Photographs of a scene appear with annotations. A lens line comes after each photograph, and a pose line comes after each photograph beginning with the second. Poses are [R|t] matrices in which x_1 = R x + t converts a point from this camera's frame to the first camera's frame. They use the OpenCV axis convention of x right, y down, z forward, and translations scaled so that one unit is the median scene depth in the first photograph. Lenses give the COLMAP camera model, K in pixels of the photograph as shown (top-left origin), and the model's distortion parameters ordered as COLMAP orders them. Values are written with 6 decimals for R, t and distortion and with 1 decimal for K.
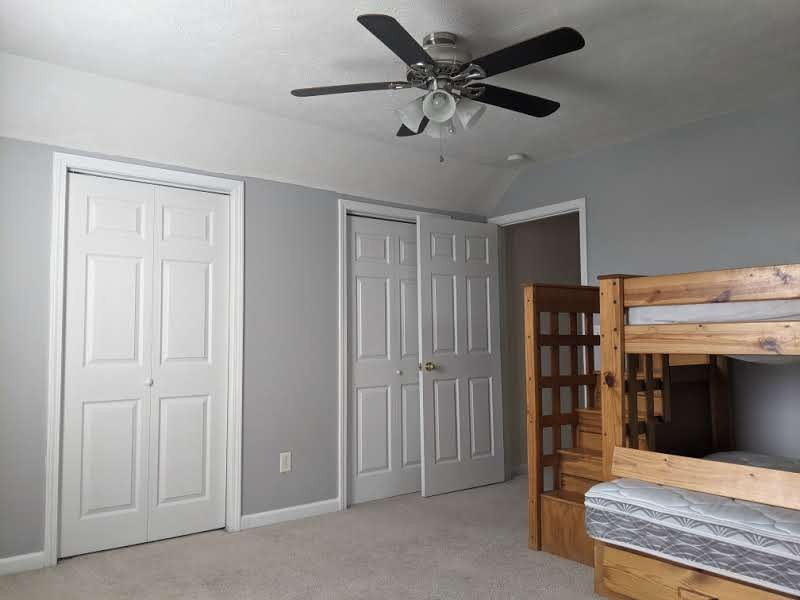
lens RADIAL K [[636.8, 0, 394.9], [0, 636.8, 302.0], [0, 0, 1]] dist [0.024694, -0.032802]
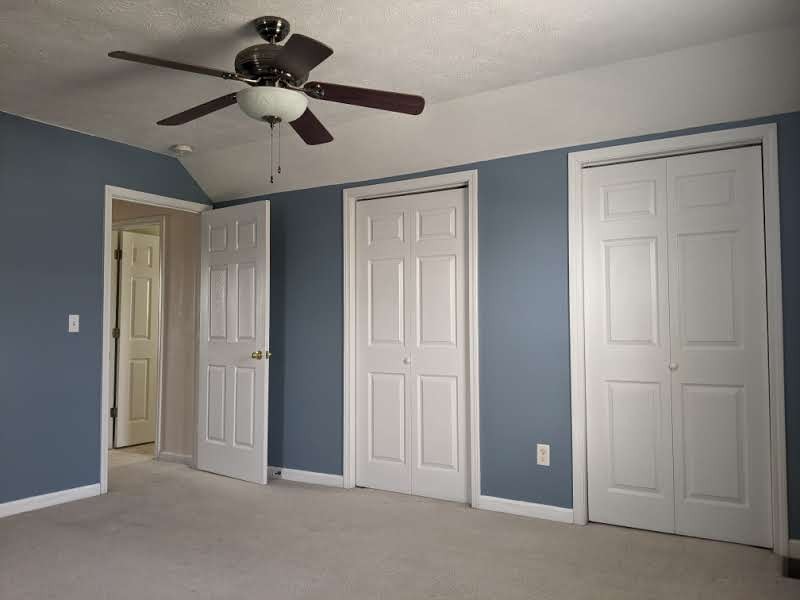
lens RADIAL K [[636.8, 0, 395.9], [0, 636.8, 297.9], [0, 0, 1]] dist [0.024694, -0.032802]
pose [[0.369418, -0.041067, -0.928356, 0.391411], [0.062274, 0.997871, -0.019361, 0.019636], [0.927175, -0.050660, 0.371189, 0.306207]]
